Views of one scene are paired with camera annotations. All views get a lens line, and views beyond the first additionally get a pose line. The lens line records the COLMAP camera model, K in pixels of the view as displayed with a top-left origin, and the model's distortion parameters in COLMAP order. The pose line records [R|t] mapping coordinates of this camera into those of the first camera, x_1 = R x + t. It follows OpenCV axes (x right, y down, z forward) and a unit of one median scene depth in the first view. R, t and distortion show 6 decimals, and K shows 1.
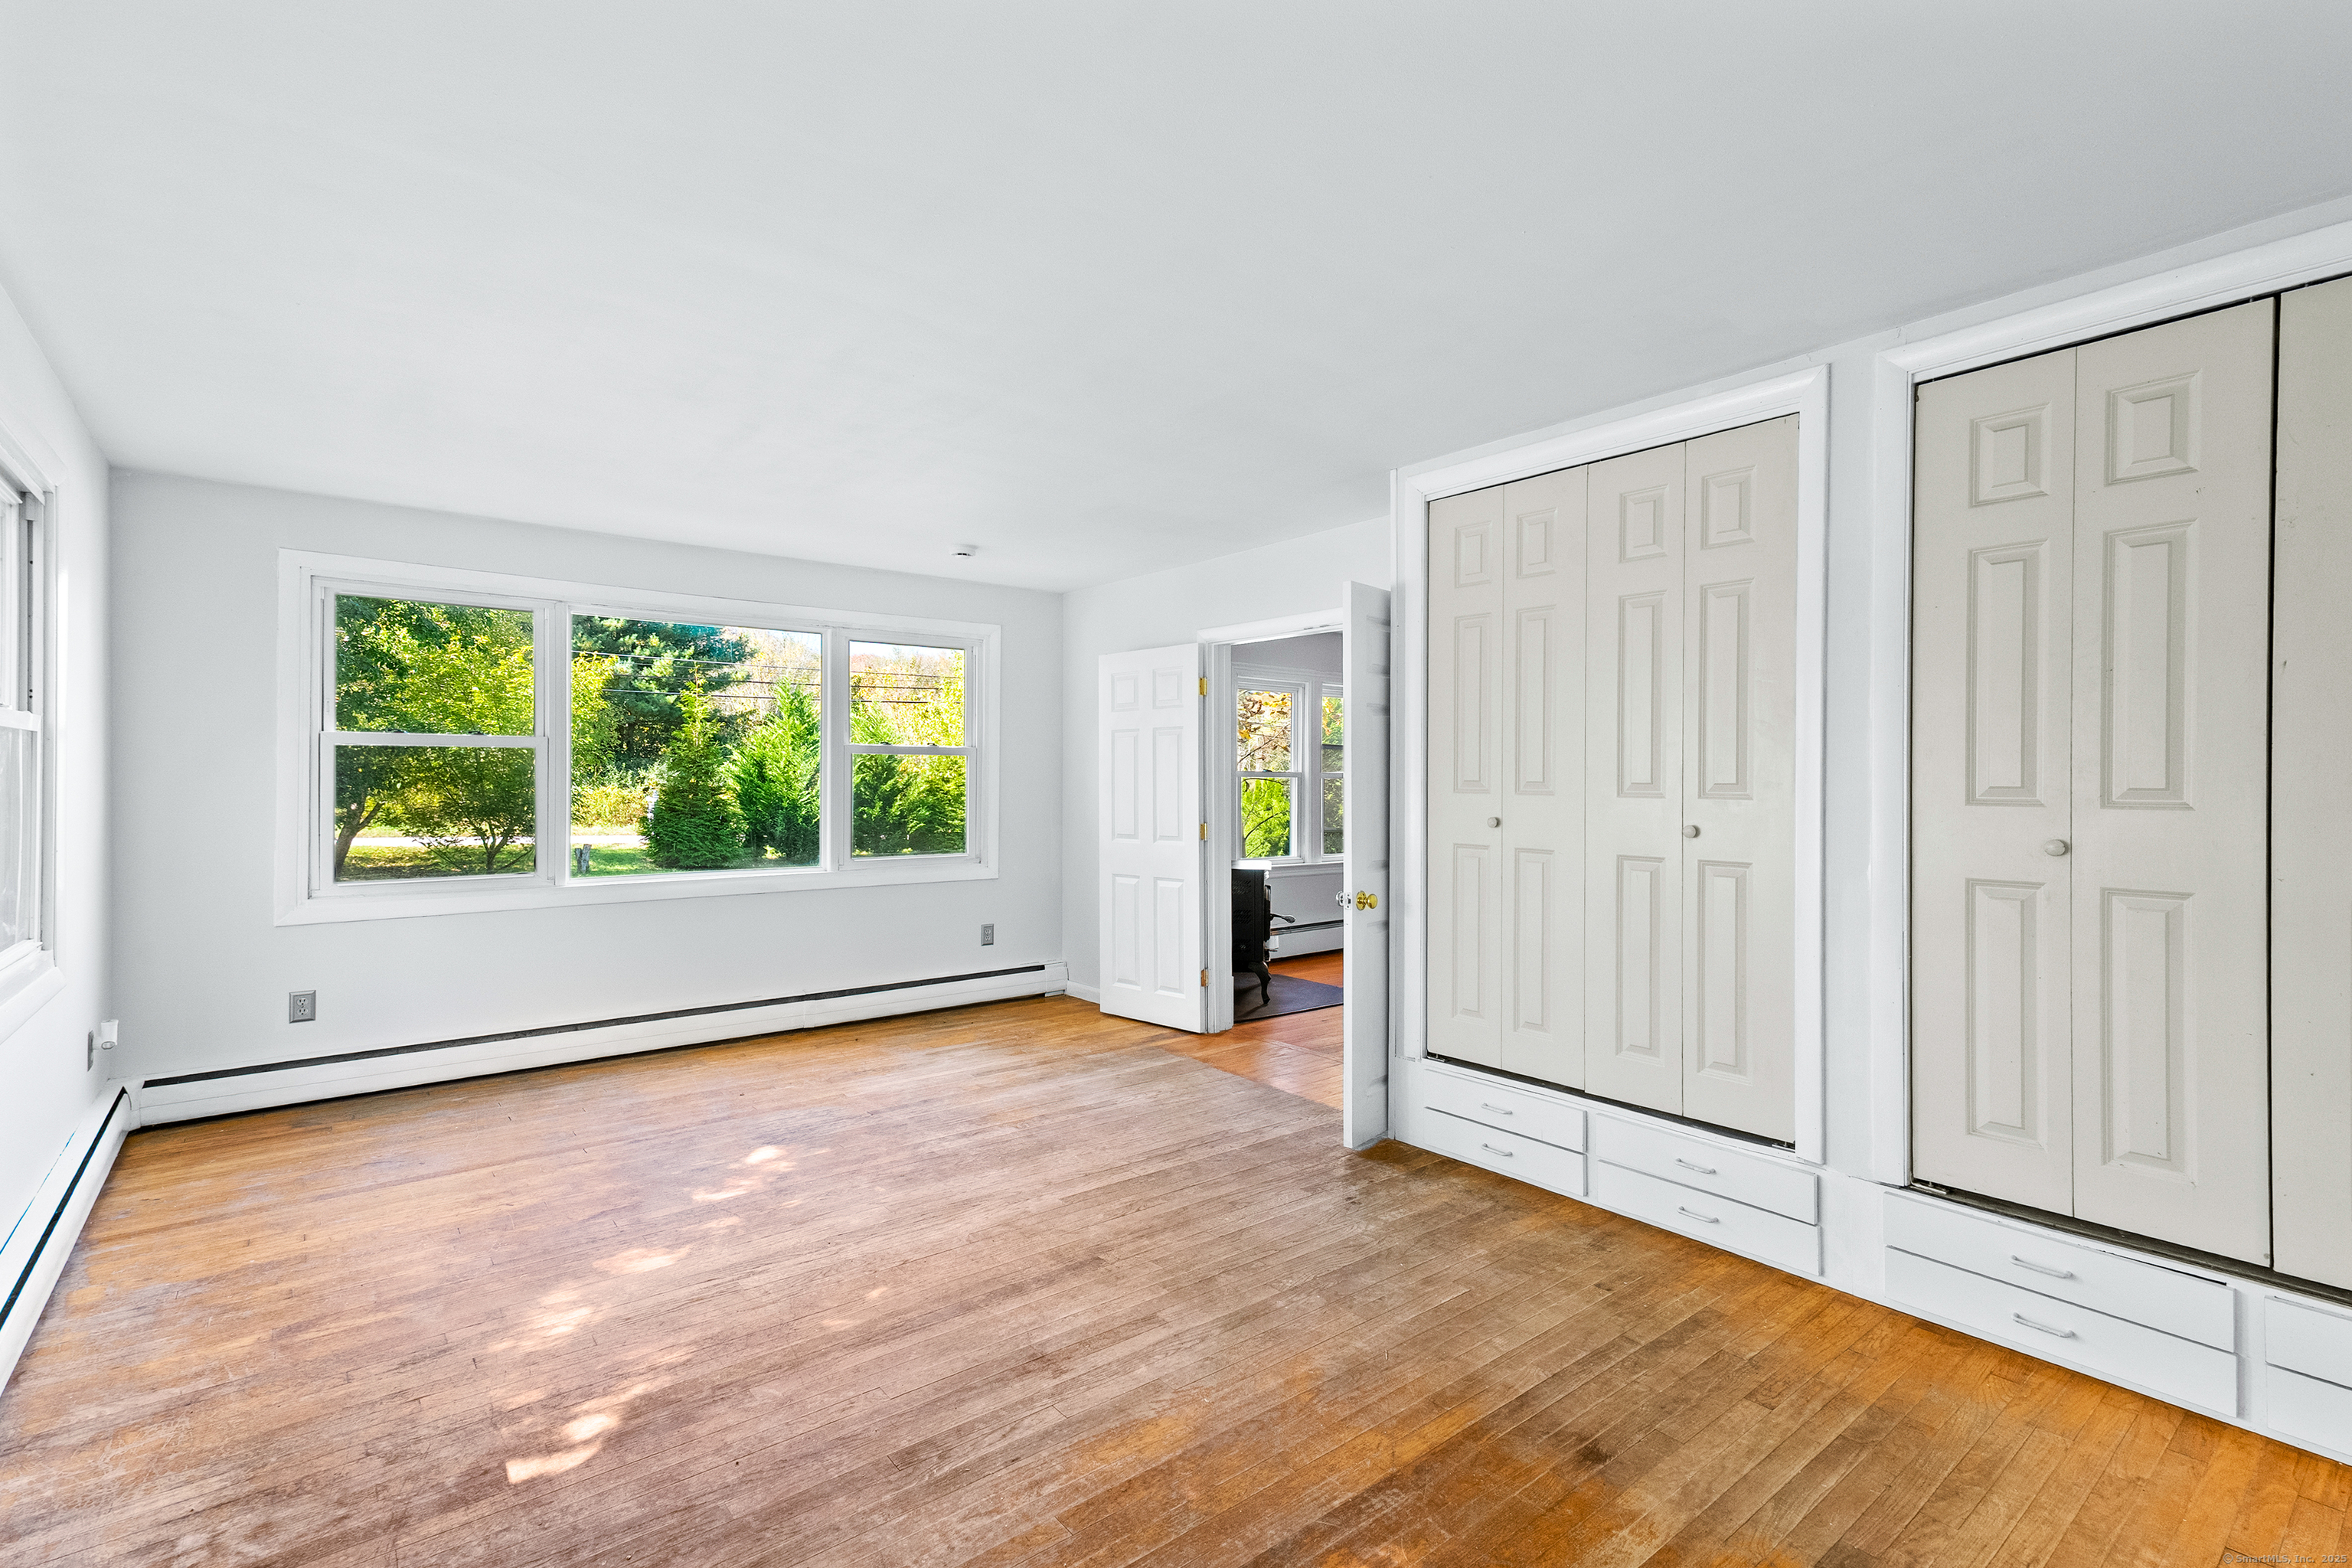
lens RADIAL K [[1056.0, 0, 1182.0], [0, 1056.0, 781.9], [0, 0, 1]] dist [0.023730, 0.000930]
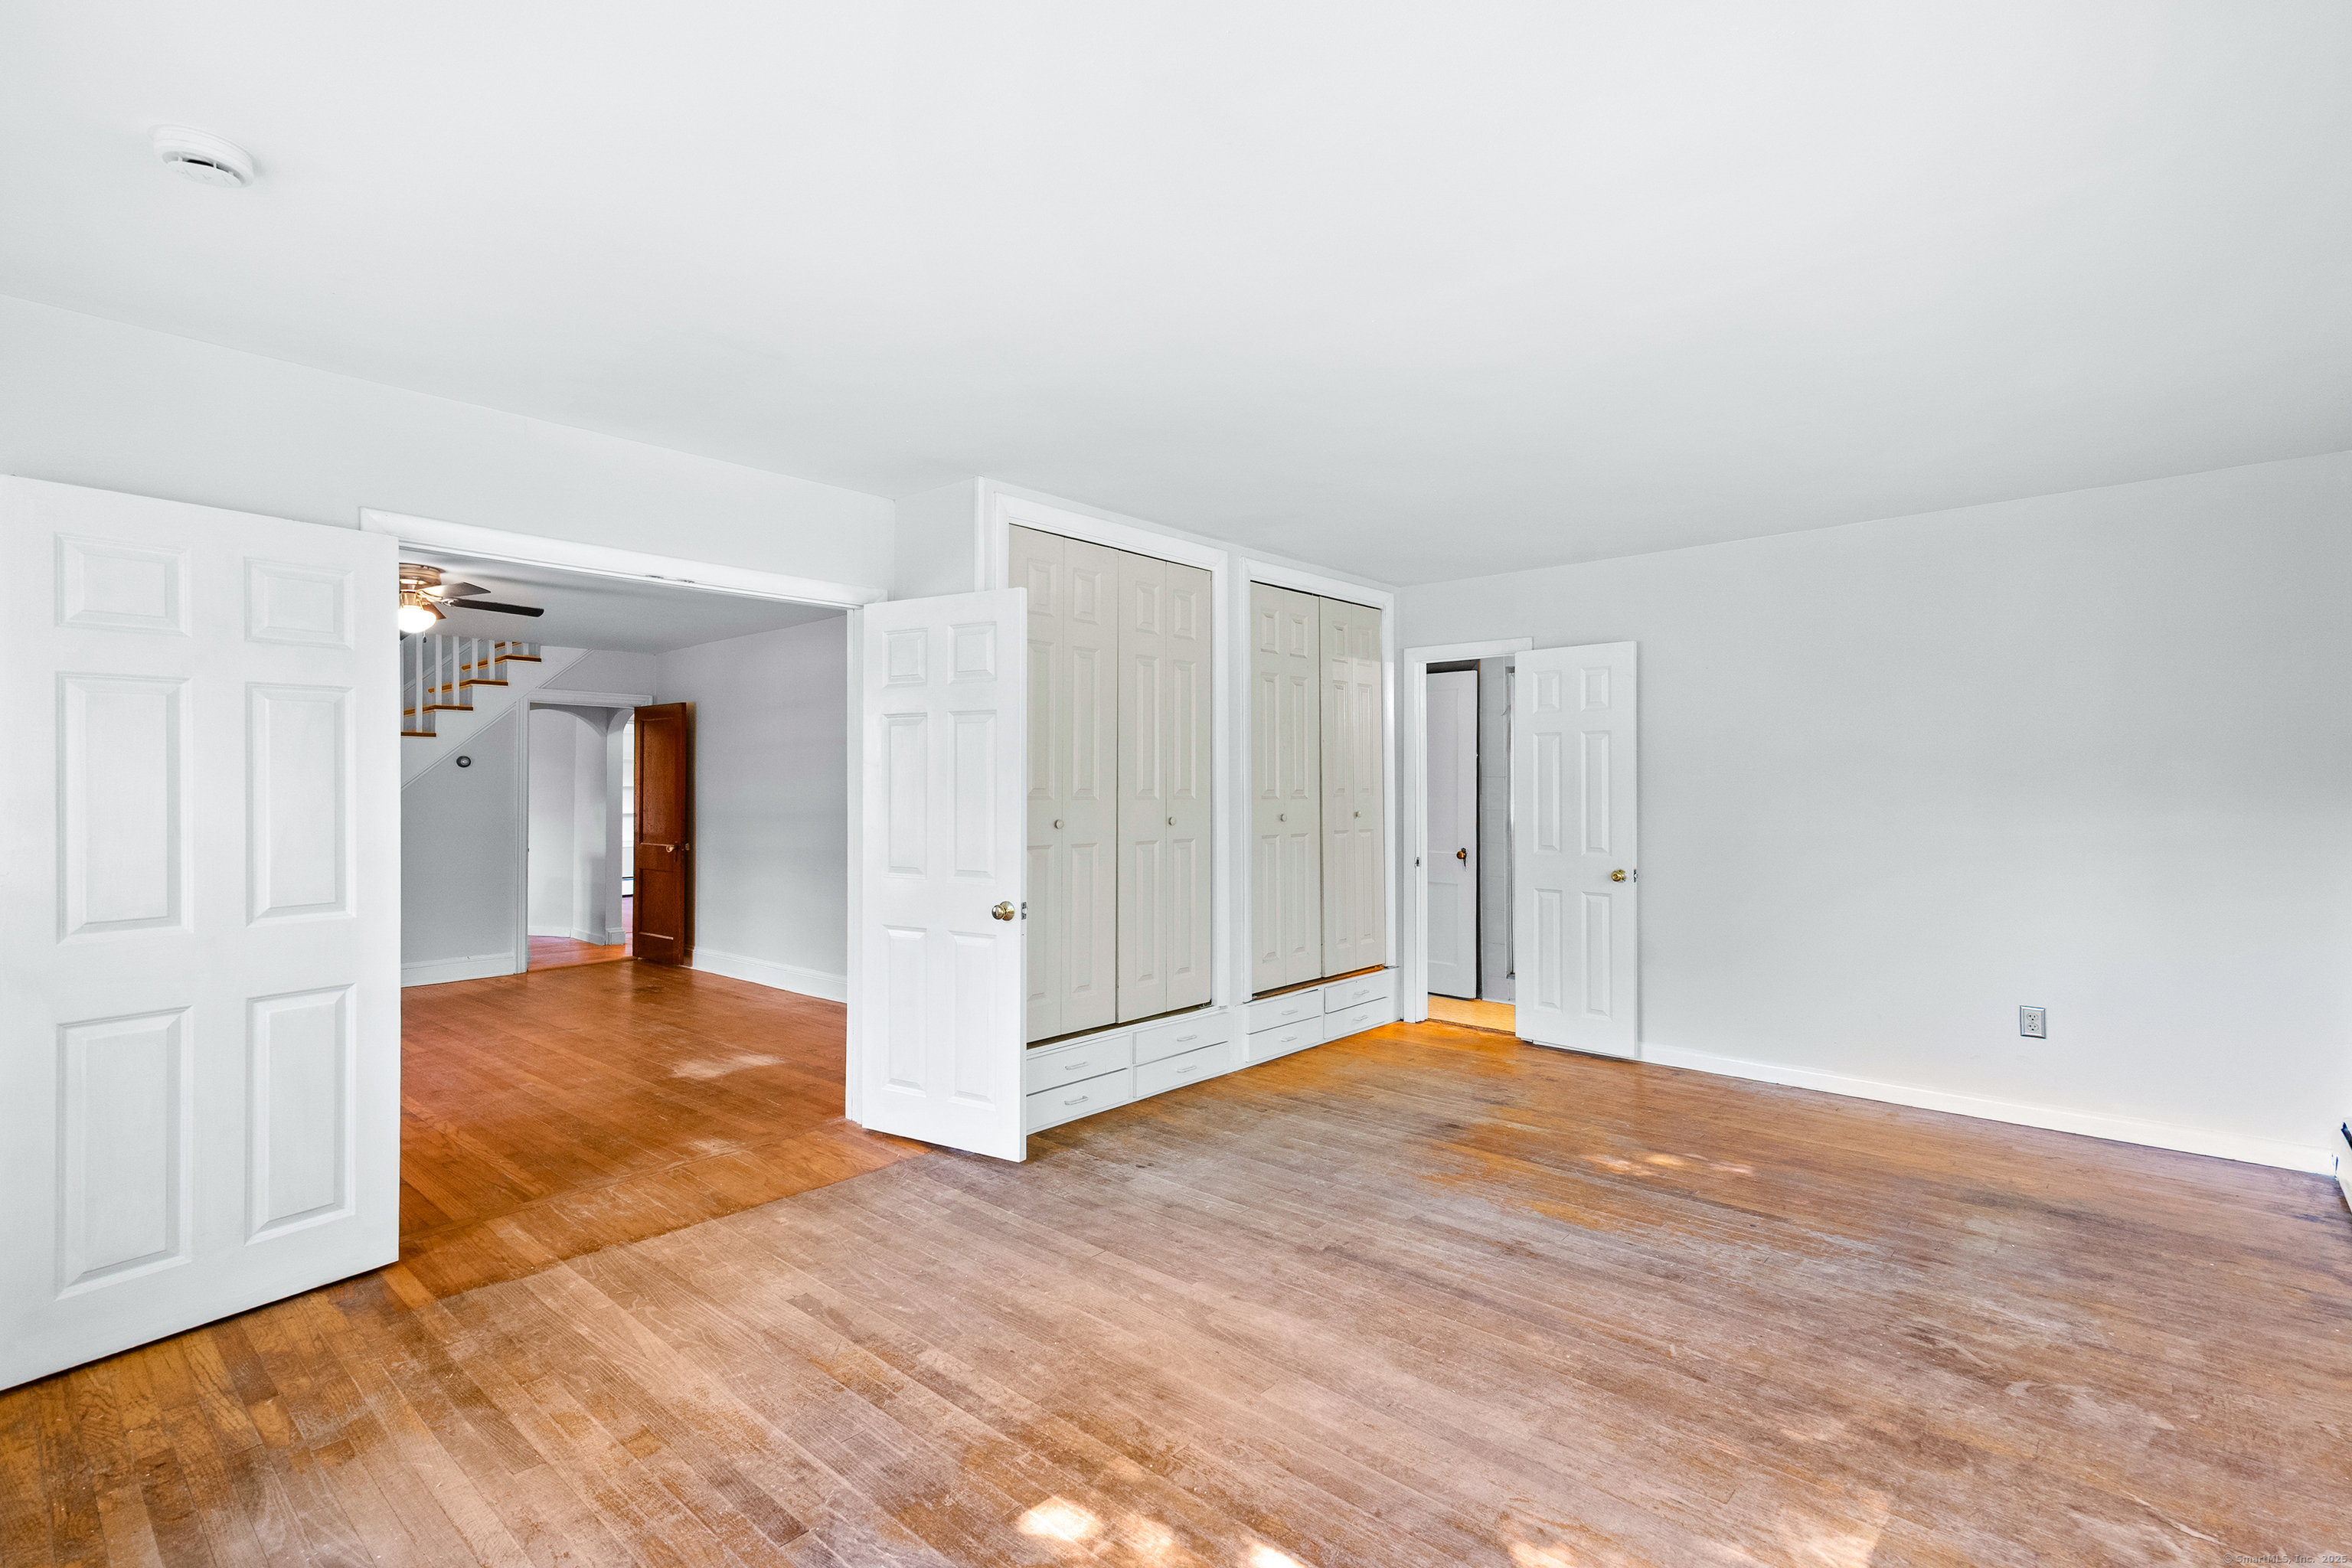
lens RADIAL K [[1056.0, 0, 1171.1], [0, 1056.0, 781.2], [0, 0, 1]] dist [0.023730, 0.000930]
pose [[-0.127752, 0.001920, 0.991804, -1.135253], [0.004808, 0.999988, -0.001316, -0.009552], [-0.991794, 0.004600, -0.127760, 1.331544]]
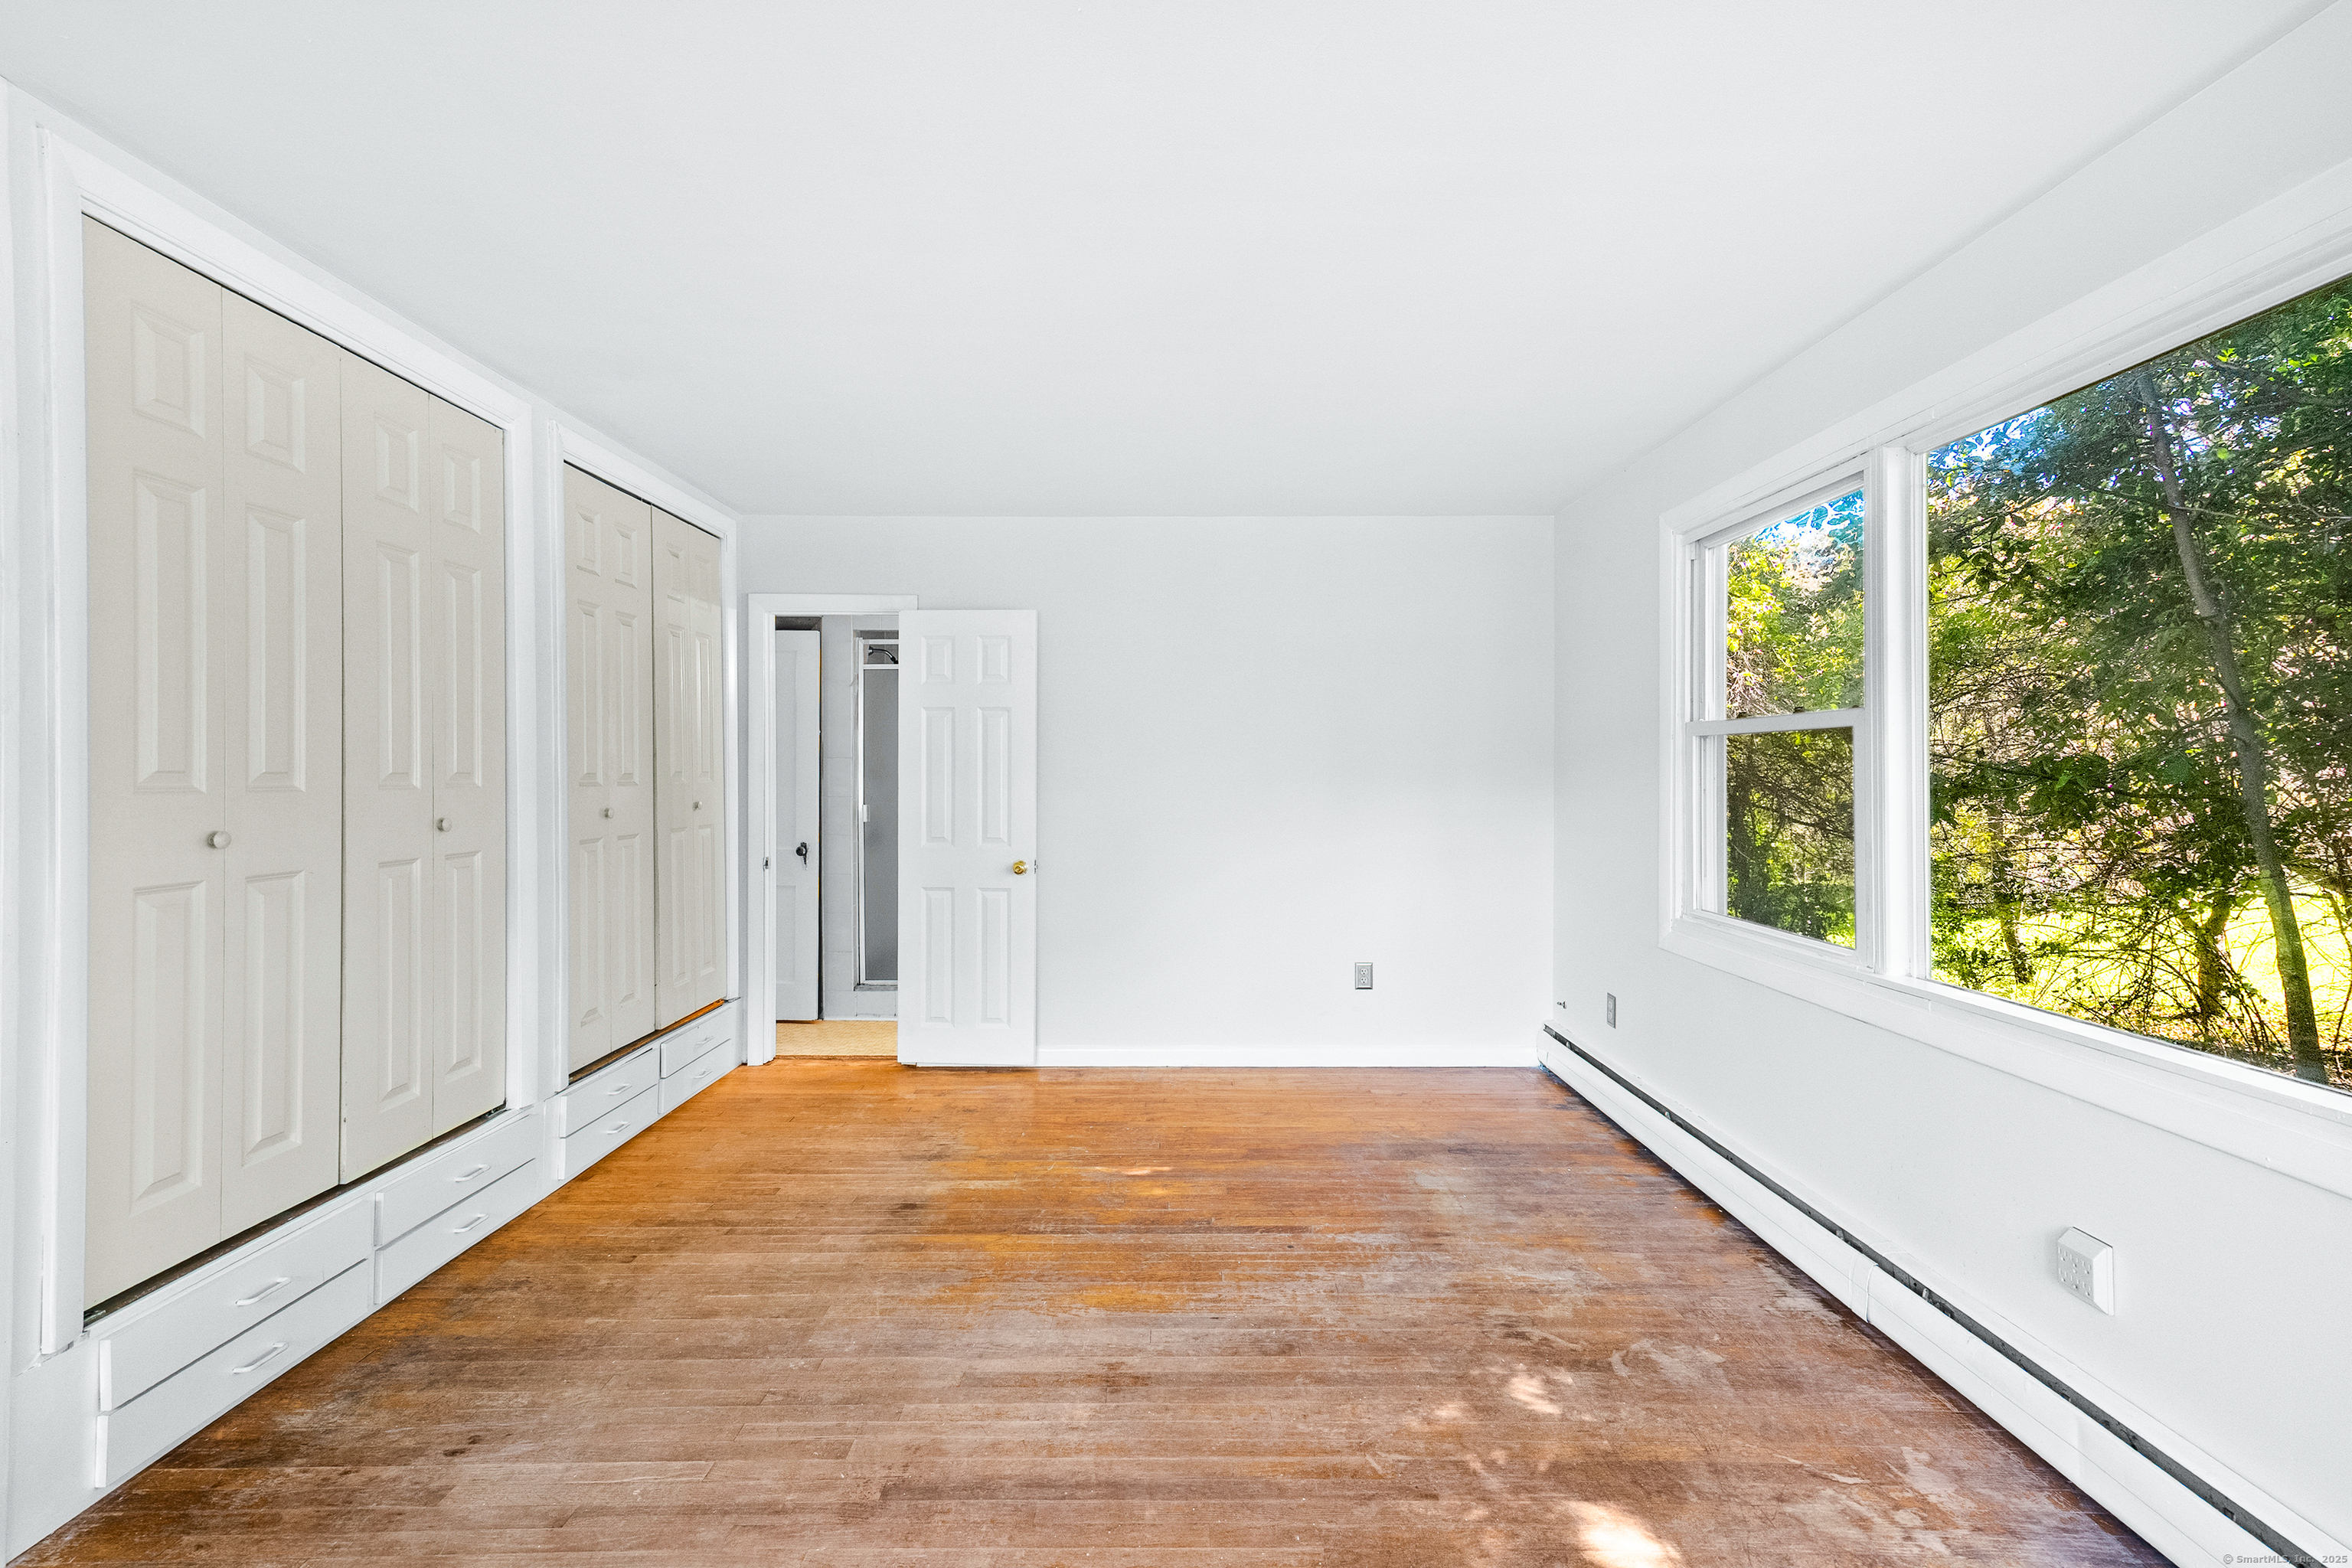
lens RADIAL K [[1056.0, 0, 1153.0], [0, 1056.0, 778.8], [0, 0, 1]] dist [0.023730, 0.000930]
pose [[-0.753447, -0.011038, 0.657416, -0.665028], [-0.002162, 0.999895, 0.014311, -0.008830], [-0.657505, 0.009361, -0.753392, 1.443169]]
